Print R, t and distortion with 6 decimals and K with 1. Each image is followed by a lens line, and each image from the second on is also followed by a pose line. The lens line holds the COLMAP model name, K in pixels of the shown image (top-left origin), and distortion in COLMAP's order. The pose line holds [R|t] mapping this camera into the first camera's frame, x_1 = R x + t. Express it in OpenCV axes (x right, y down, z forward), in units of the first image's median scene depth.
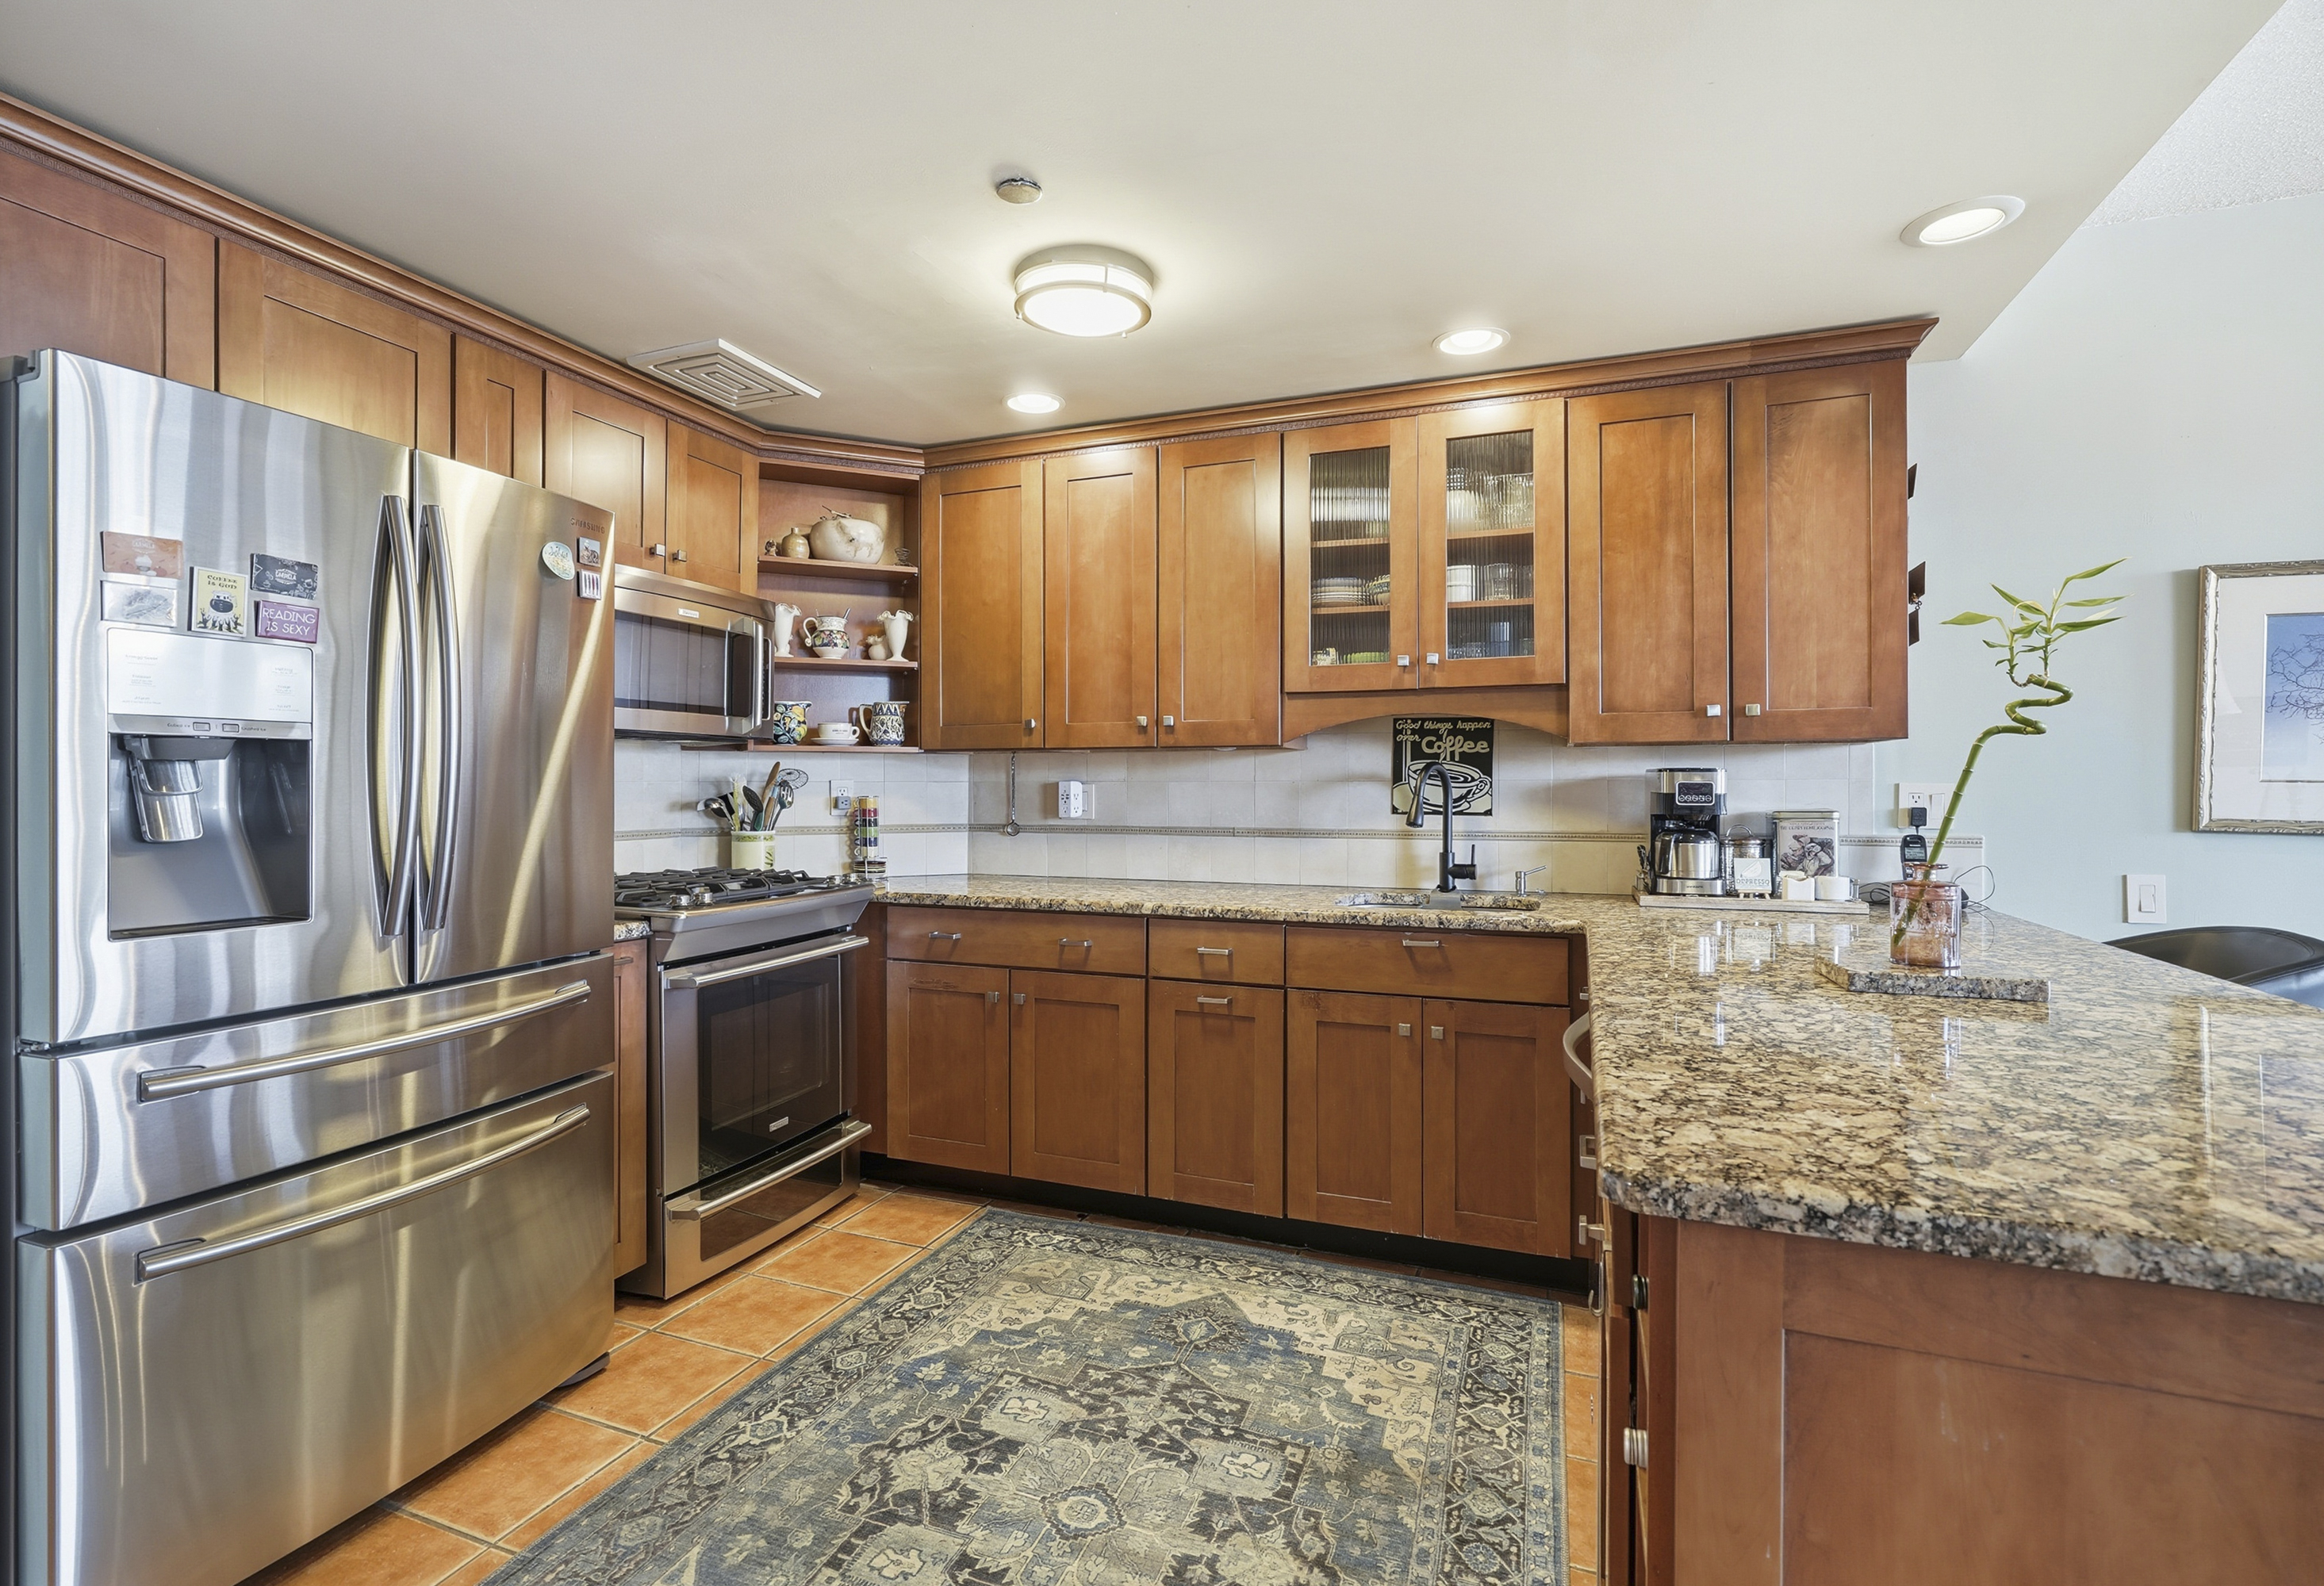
lens RADIAL K [[1092.2, 0, 1142.4], [0, 1092.2, 785.3], [0, 0, 1]] dist [-0.004576, -0.000093]
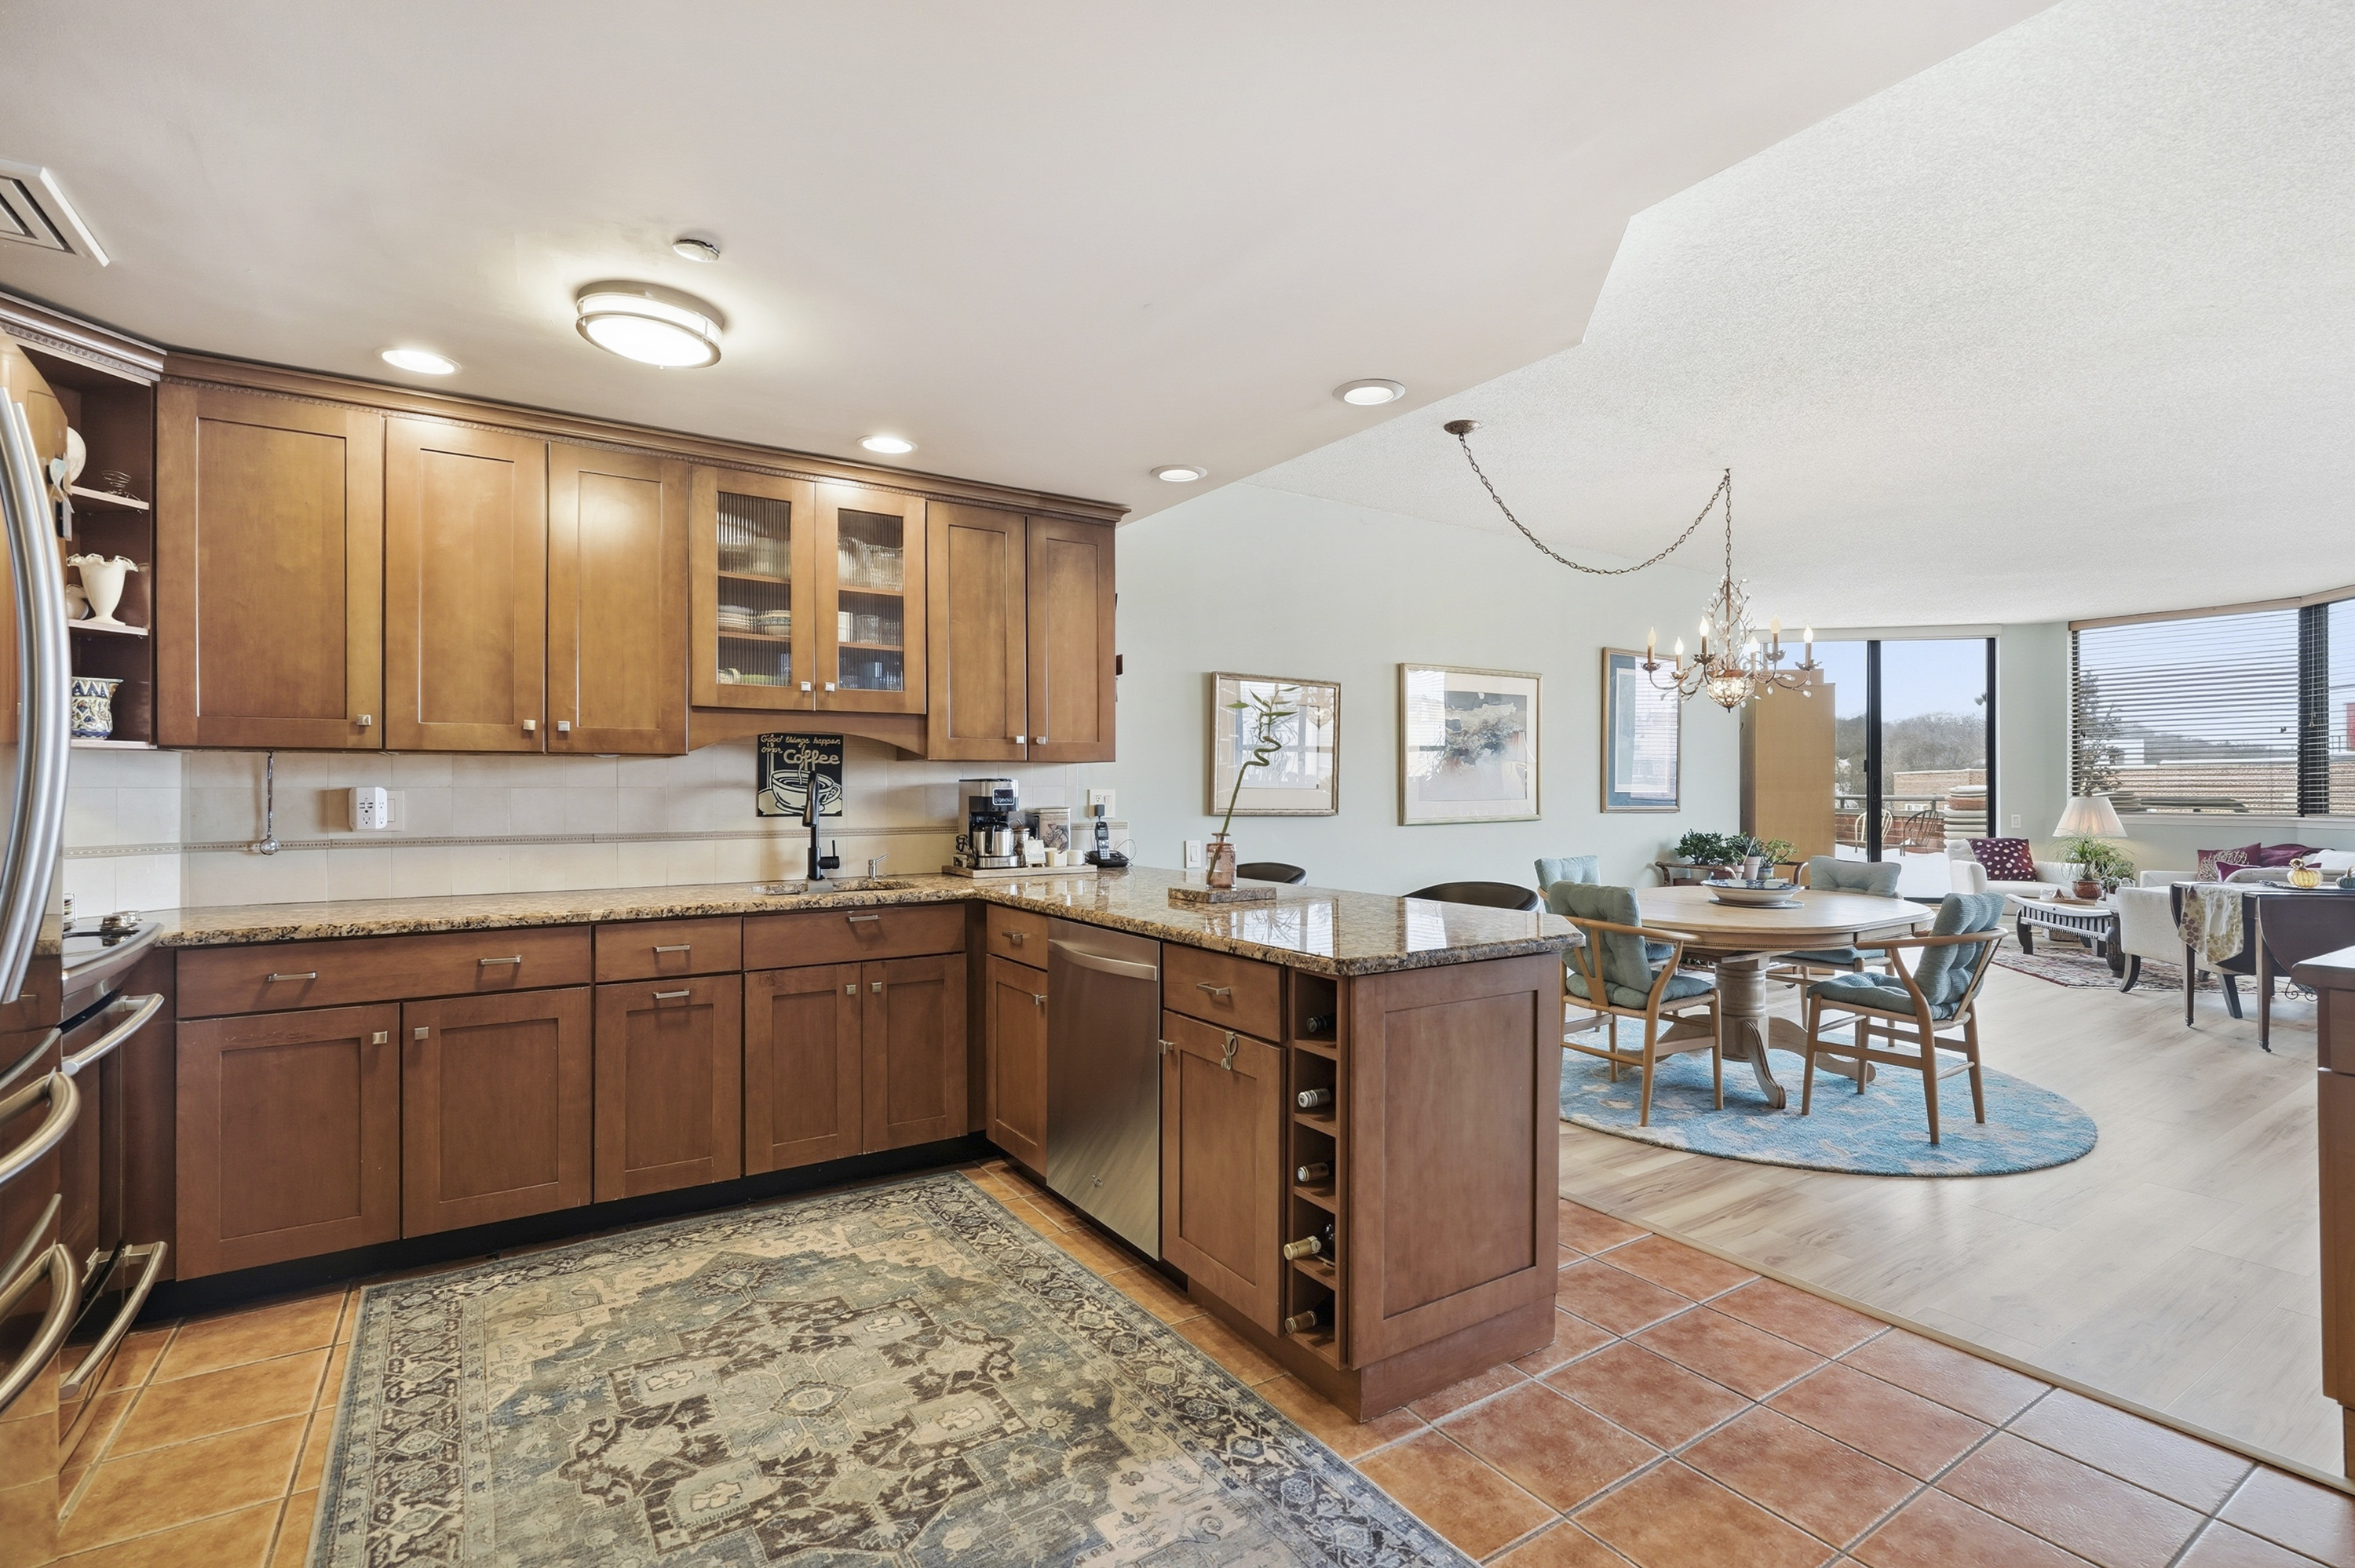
lens RADIAL K [[1086.3, 0, 1187.7], [0, 1086.3, 780.9], [0, 0, 1]] dist [0.001354, 0.001005]
pose [[0.574904, 0.005488, 0.818202, -0.508436], [0.000637, 0.999974, -0.007155, -0.002861], [-0.818221, 0.004634, 0.574886, -0.018243]]
